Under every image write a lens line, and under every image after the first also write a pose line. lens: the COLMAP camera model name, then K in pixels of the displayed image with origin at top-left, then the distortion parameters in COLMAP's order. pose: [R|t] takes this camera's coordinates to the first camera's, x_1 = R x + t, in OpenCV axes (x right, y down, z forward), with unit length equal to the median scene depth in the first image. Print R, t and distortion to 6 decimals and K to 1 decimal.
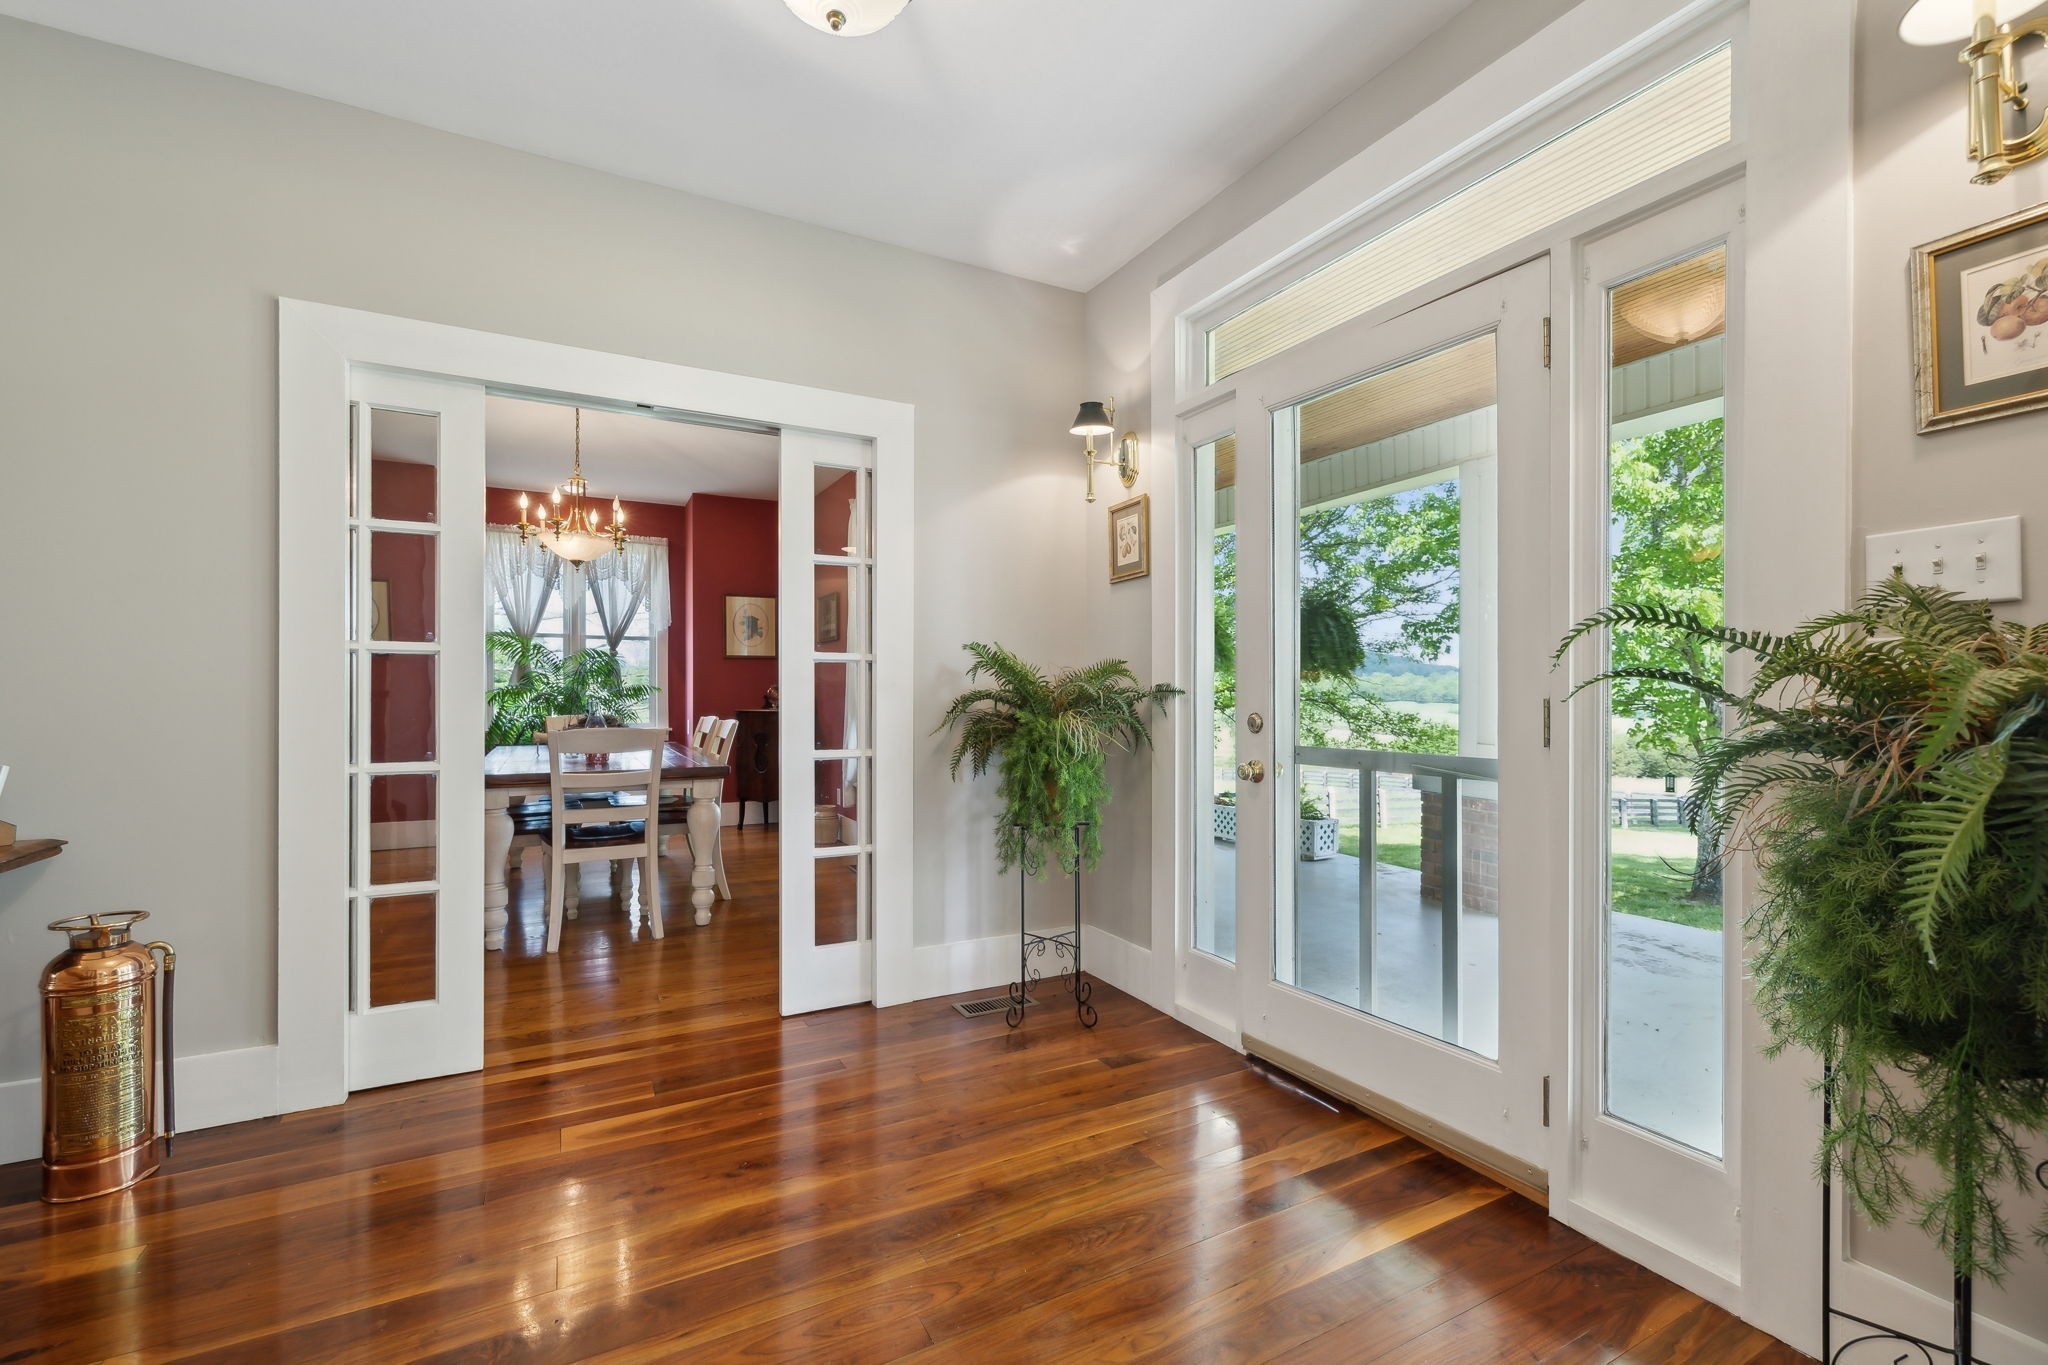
lens RADIAL K [[863.6, 0, 1037.7], [0, 863.6, 696.5], [0, 0, 1]] dist [0.002019, -0.000576]
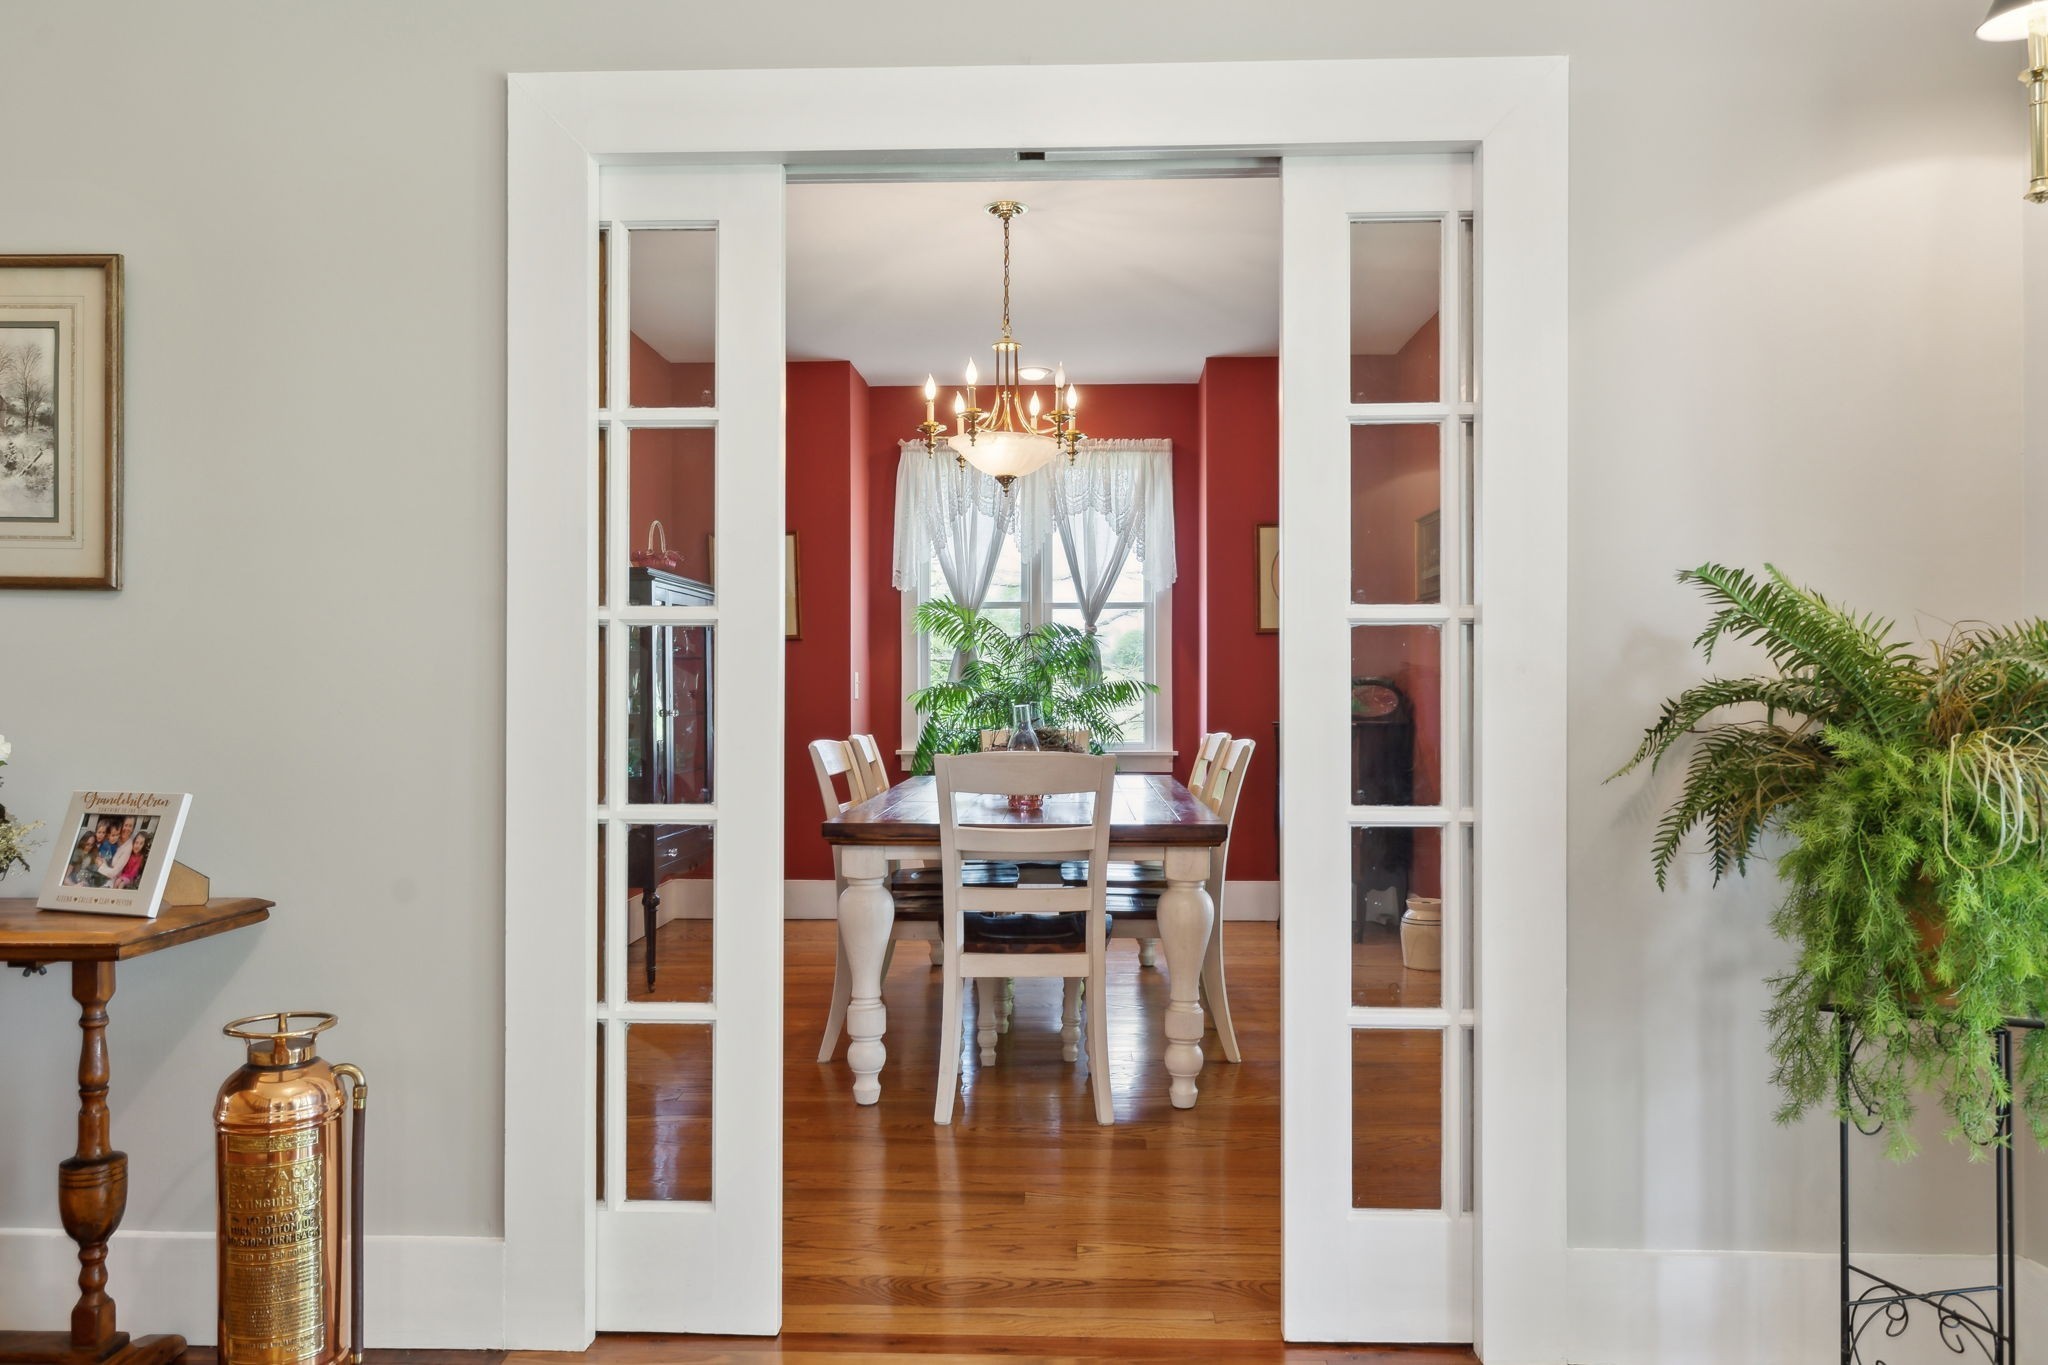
lens RADIAL K [[1430.0, 0, 1024.9], [0, 1430.0, 698.8], [0, 0, 1]] dist [0.002792, -0.006176]
pose [[0.858447, -0.001724, -0.512899, -0.002632], [0.000866, 0.999998, -0.001912, 0.003151], [0.512901, 0.001197, 0.858447, 0.211289]]
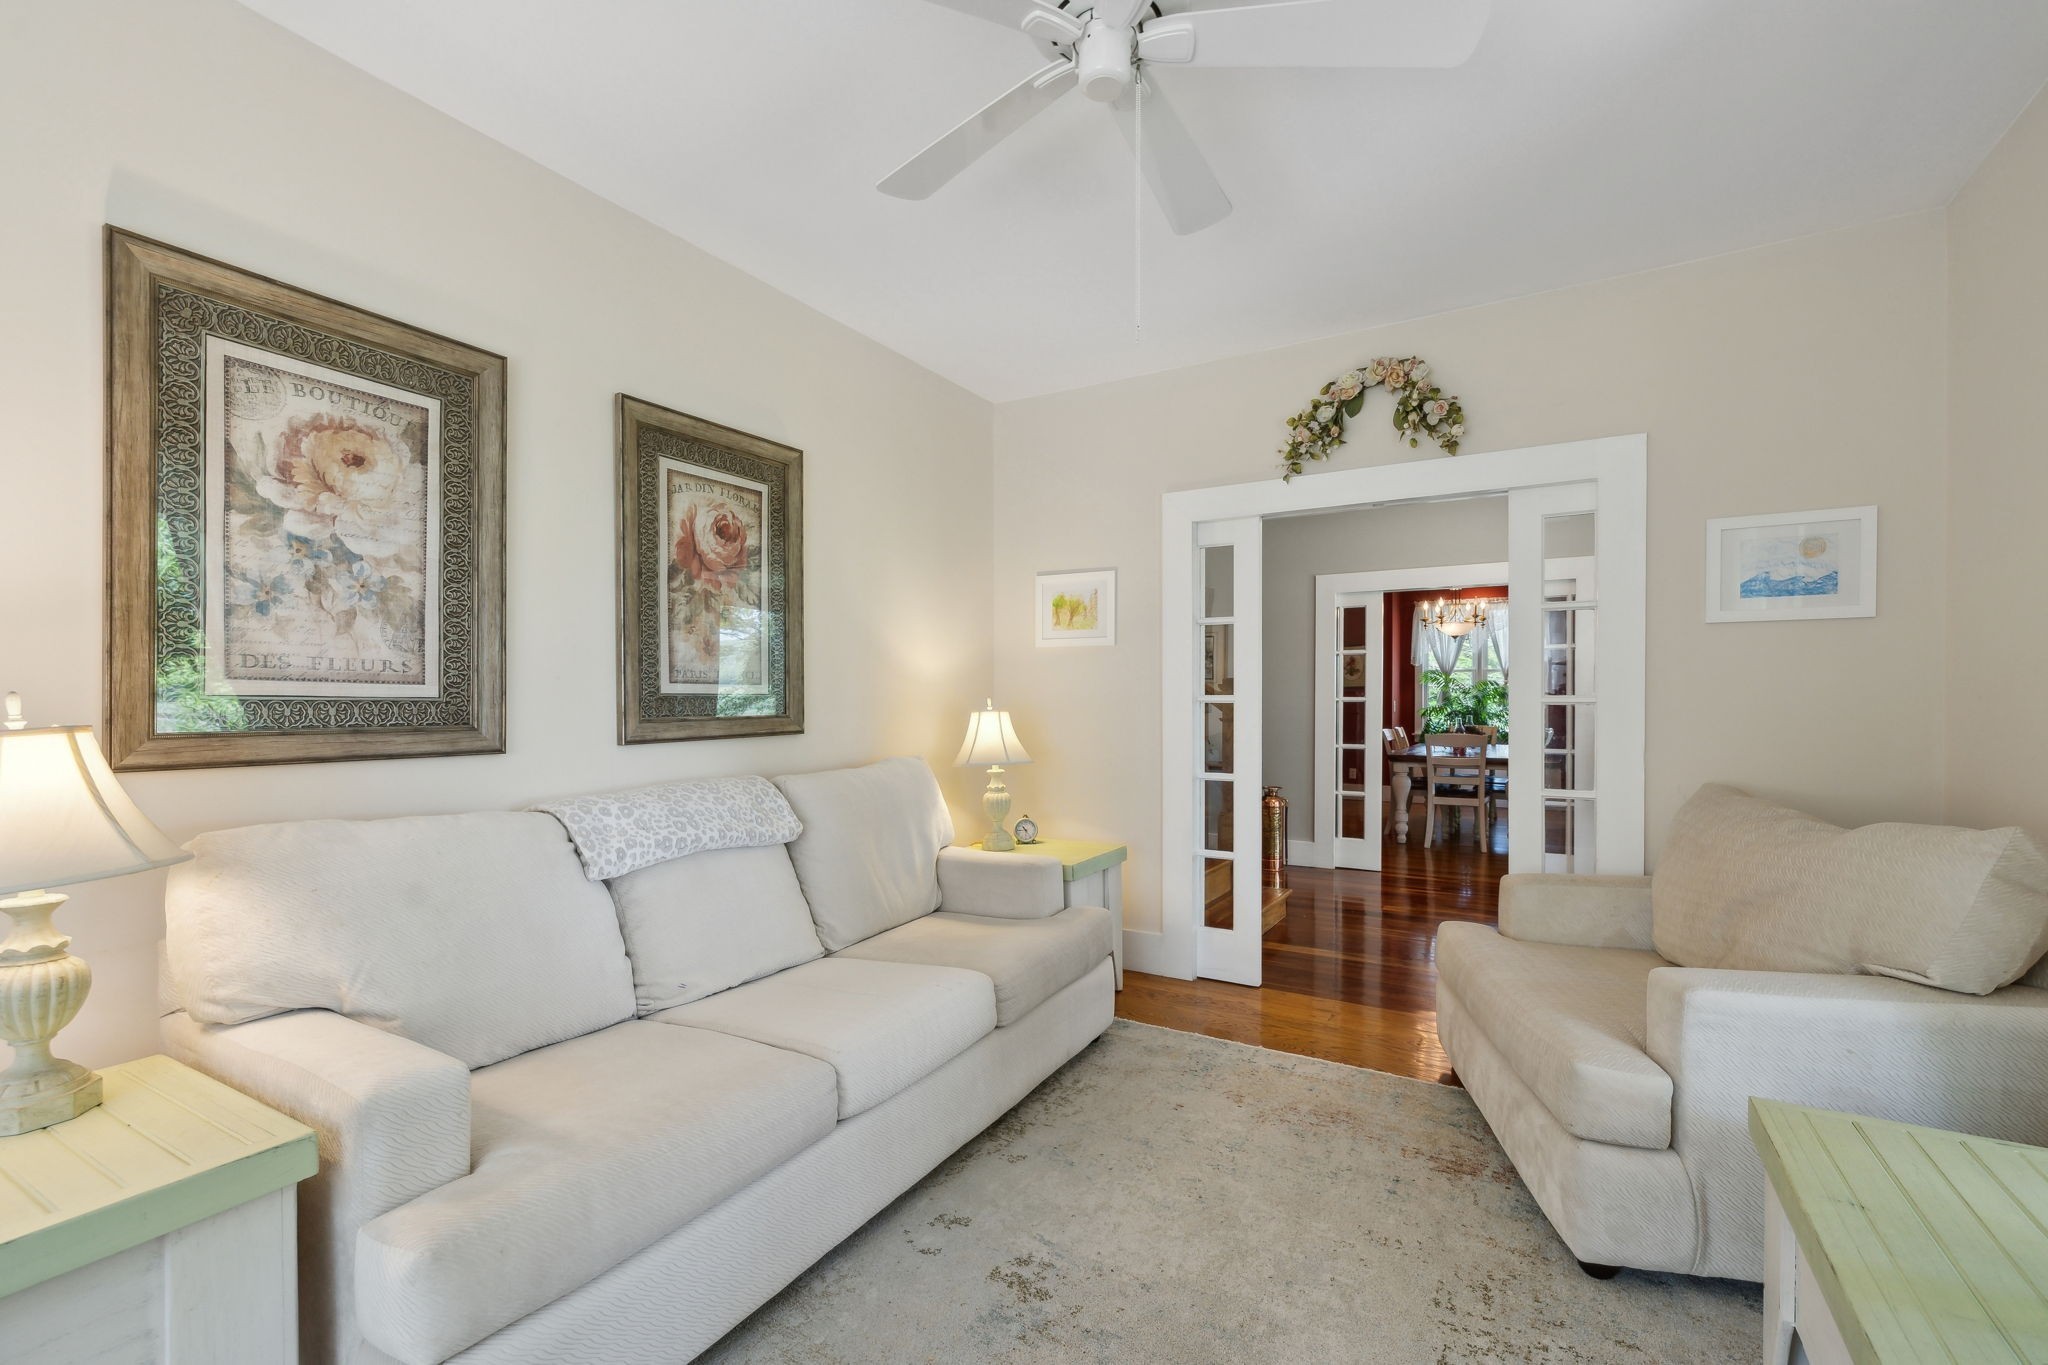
lens RADIAL K [[863.6, 0, 1037.6], [0, 863.6, 709.1], [0, 0, 1]] dist [0.002019, -0.000576]
pose [[0.507045, 0.007074, -0.861891, 0.798896], [-0.001360, 0.999972, 0.007408, -0.036546], [0.861919, -0.002584, 0.507040, -0.885472]]
